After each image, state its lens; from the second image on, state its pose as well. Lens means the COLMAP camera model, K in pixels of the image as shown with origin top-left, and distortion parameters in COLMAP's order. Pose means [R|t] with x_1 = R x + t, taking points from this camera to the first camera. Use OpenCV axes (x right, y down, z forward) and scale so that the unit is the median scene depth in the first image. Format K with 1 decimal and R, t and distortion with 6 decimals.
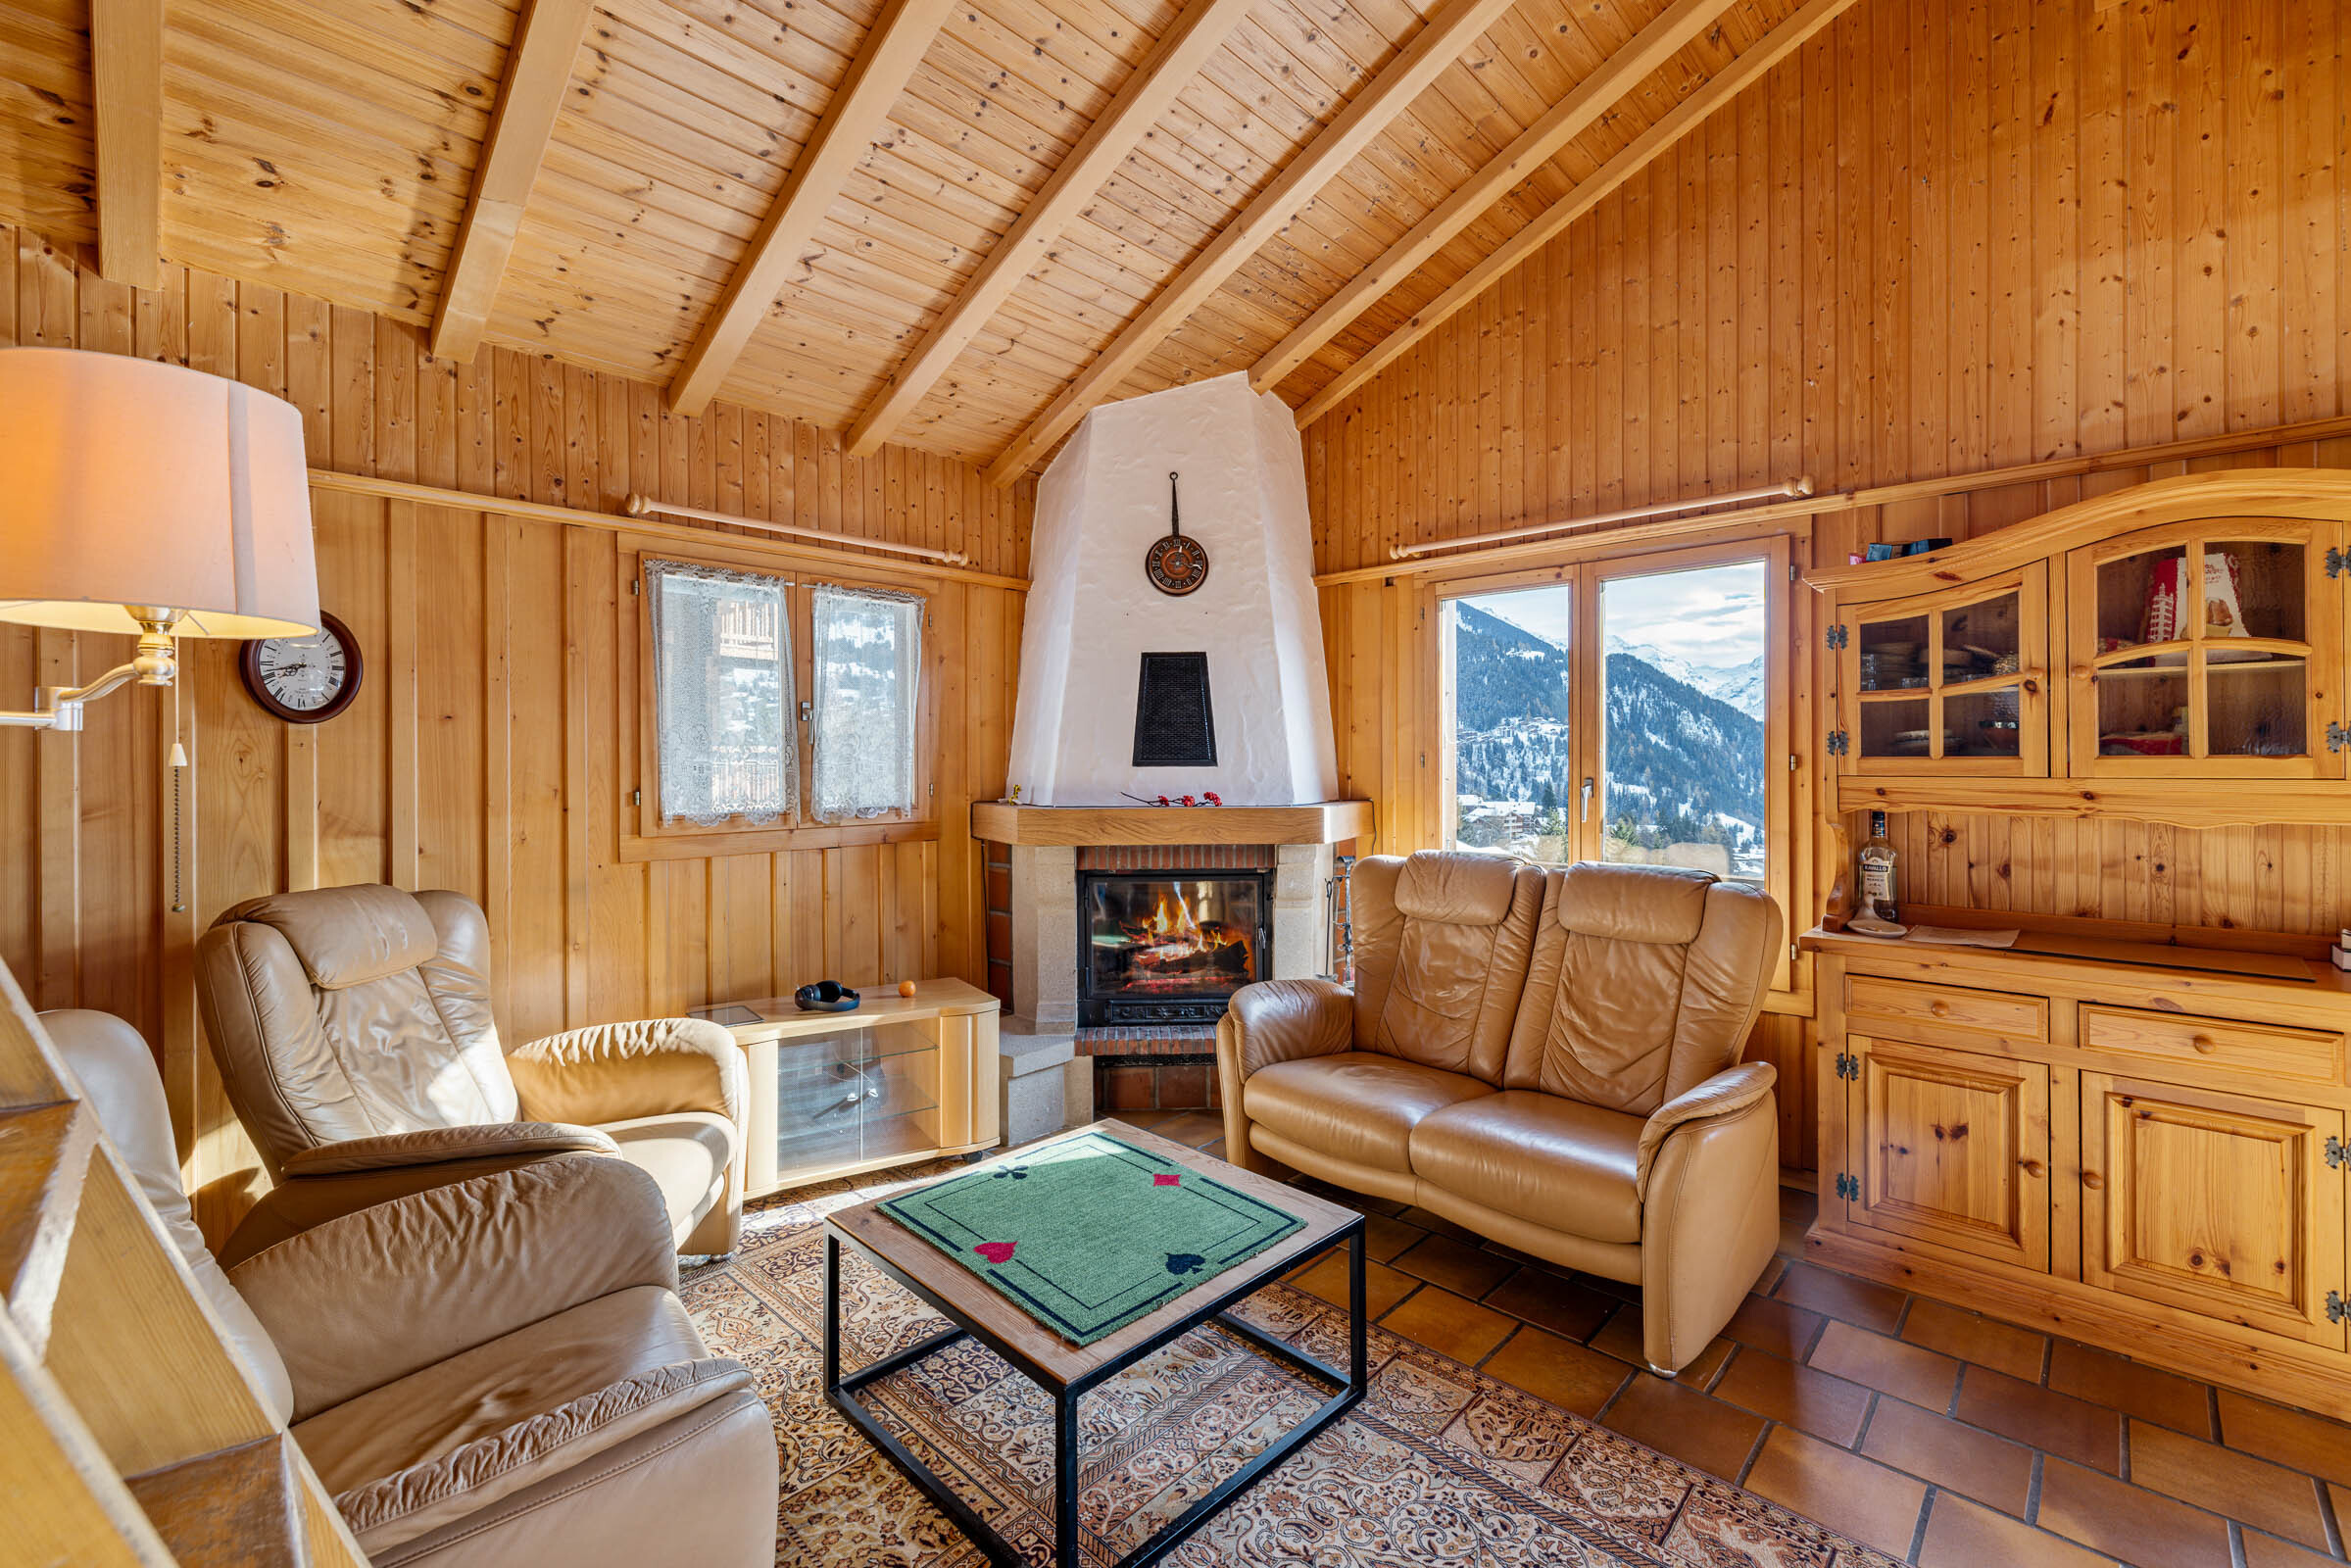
lens RADIAL K [[995.8, 0, 1170.3], [0, 995.8, 758.5], [0, 0, 1]] dist [-0.000524, 0.000646]
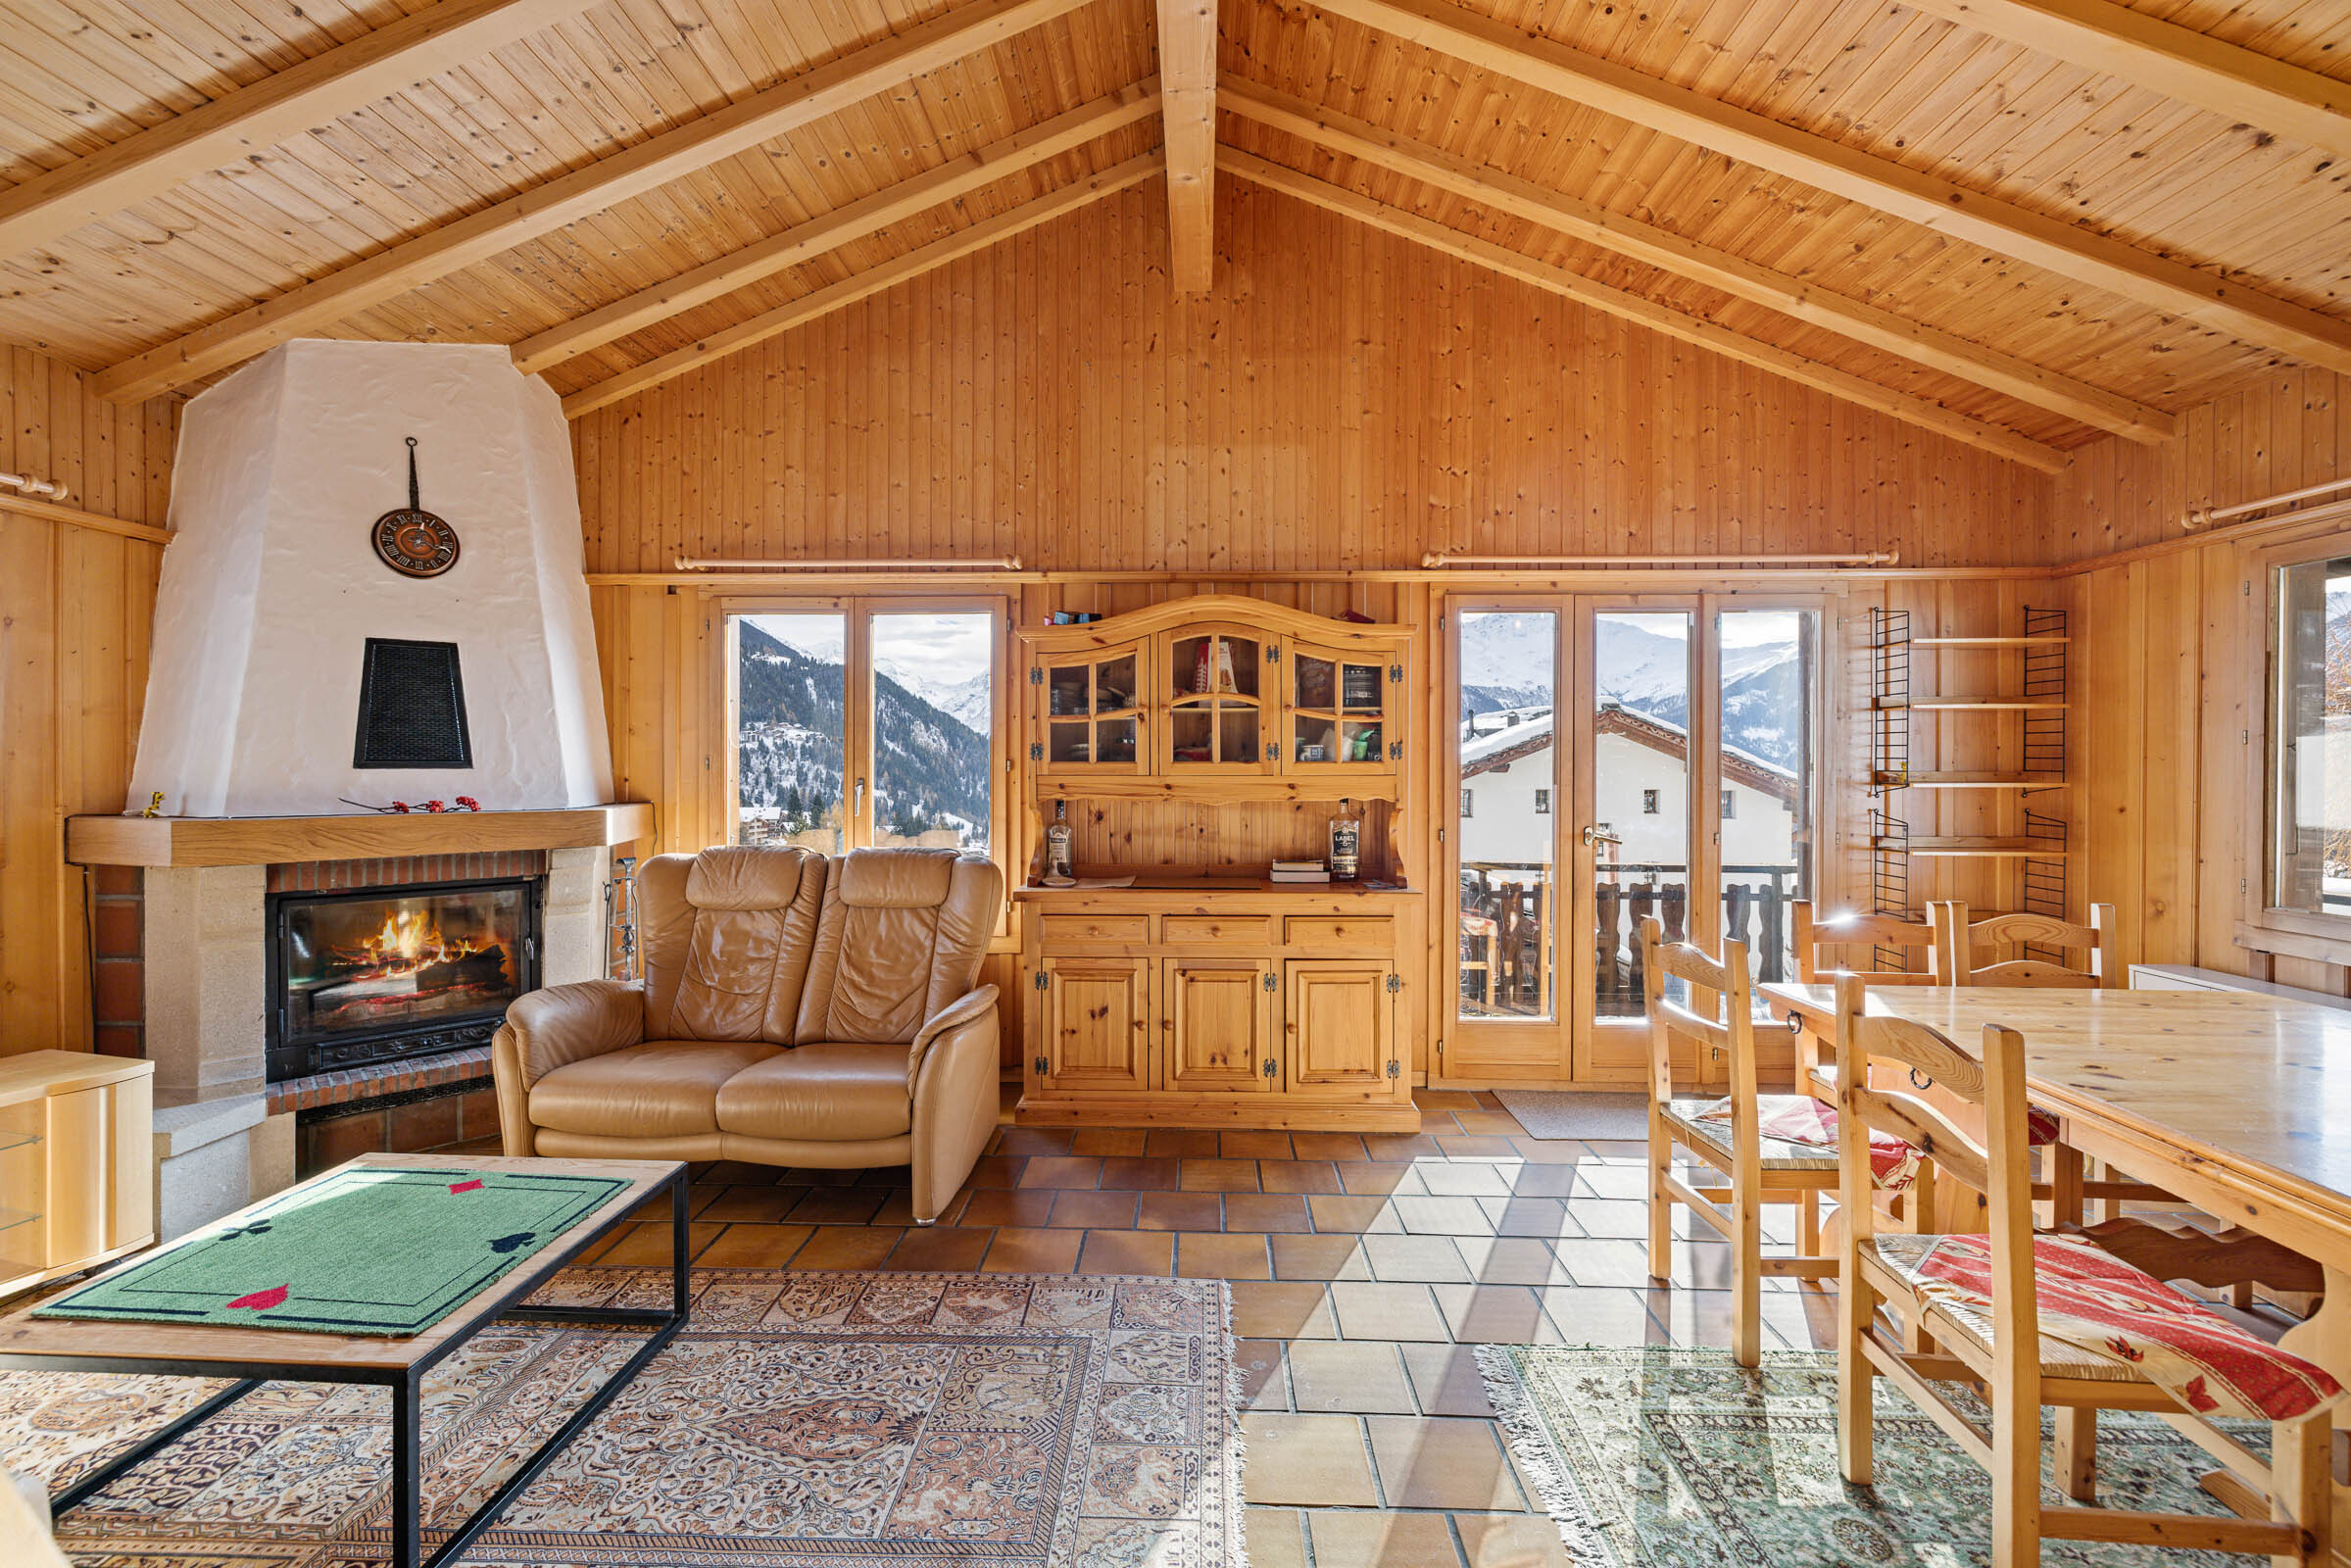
lens RADIAL K [[980.2, 0, 1169.2], [0, 980.2, 769.4], [0, 0, 1]] dist [0.000292, 0.000266]
pose [[0.746255, 0.000514, 0.665660, -0.103425], [-0.004370, 0.999982, 0.004127, 0.002762], [-0.665646, -0.005989, 0.746244, -0.146379]]
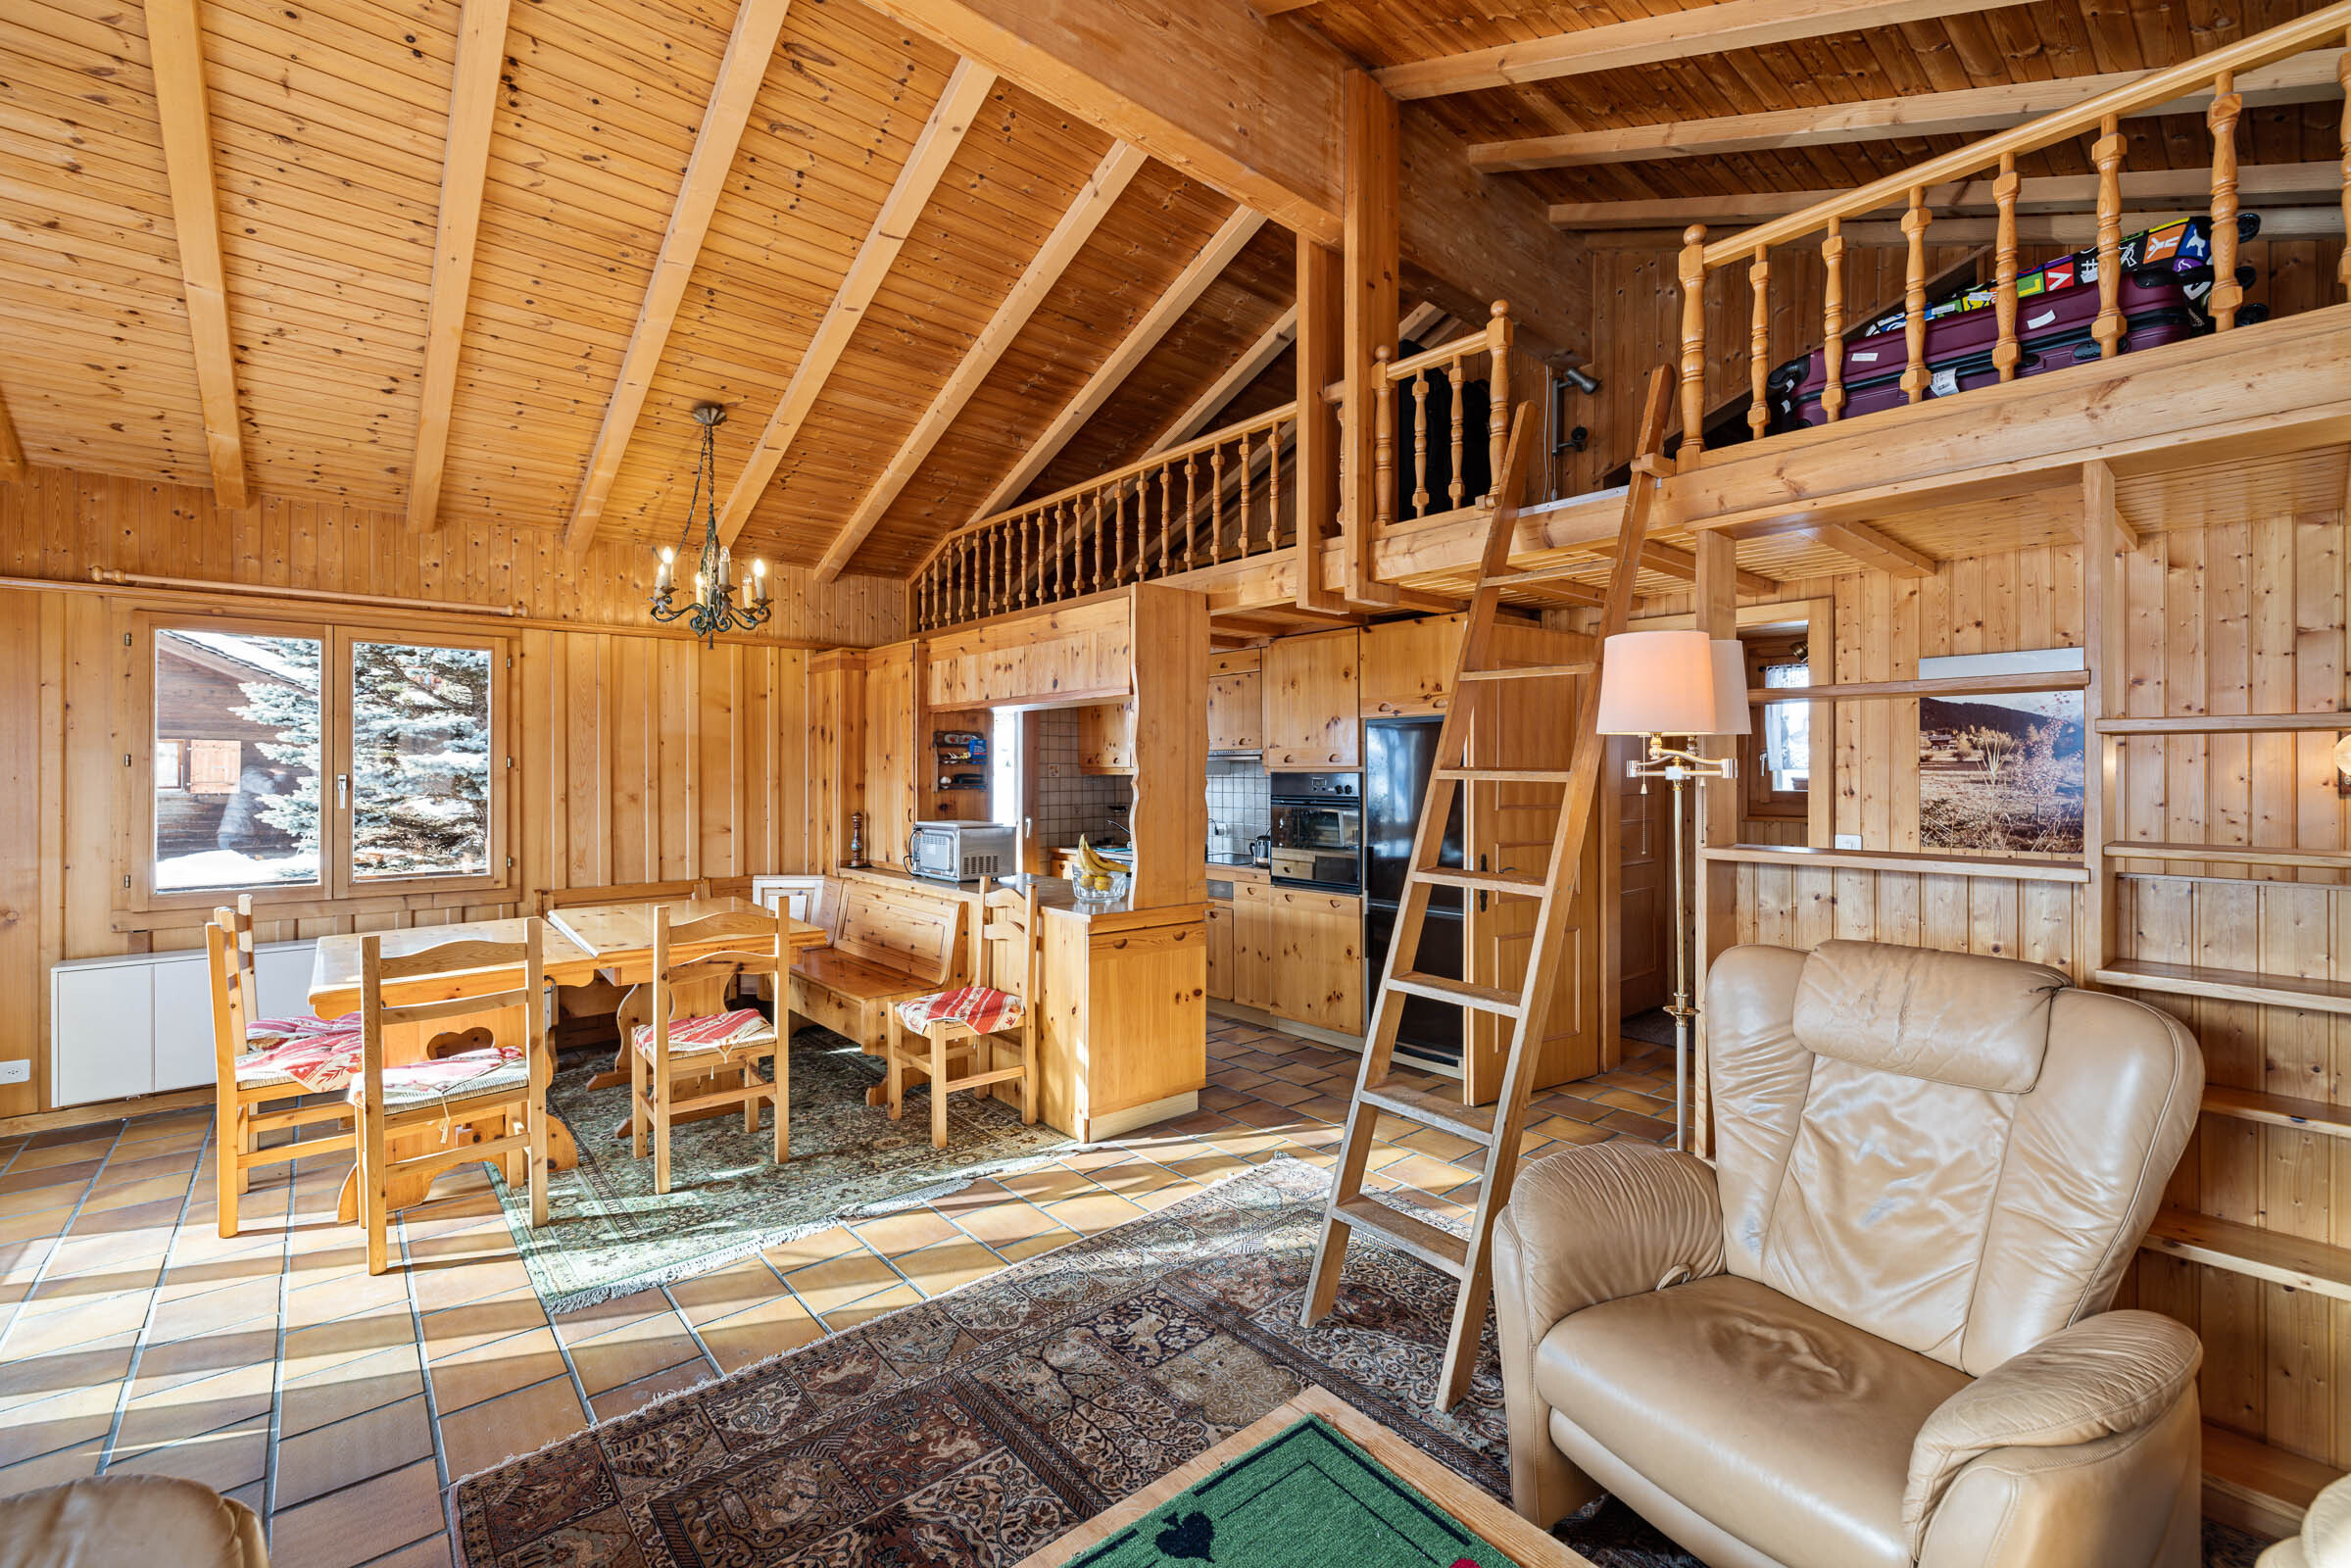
lens RADIAL K [[980.2, 0, 1169.2], [0, 980.2, 769.4], [0, 0, 1]] dist [0.000292, 0.000266]
pose [[-0.995601, 0.003655, 0.093619, -0.026294], [0.003832, 0.999991, 0.001716, -0.019242], [-0.093612, 0.002068, -0.995607, 1.111232]]
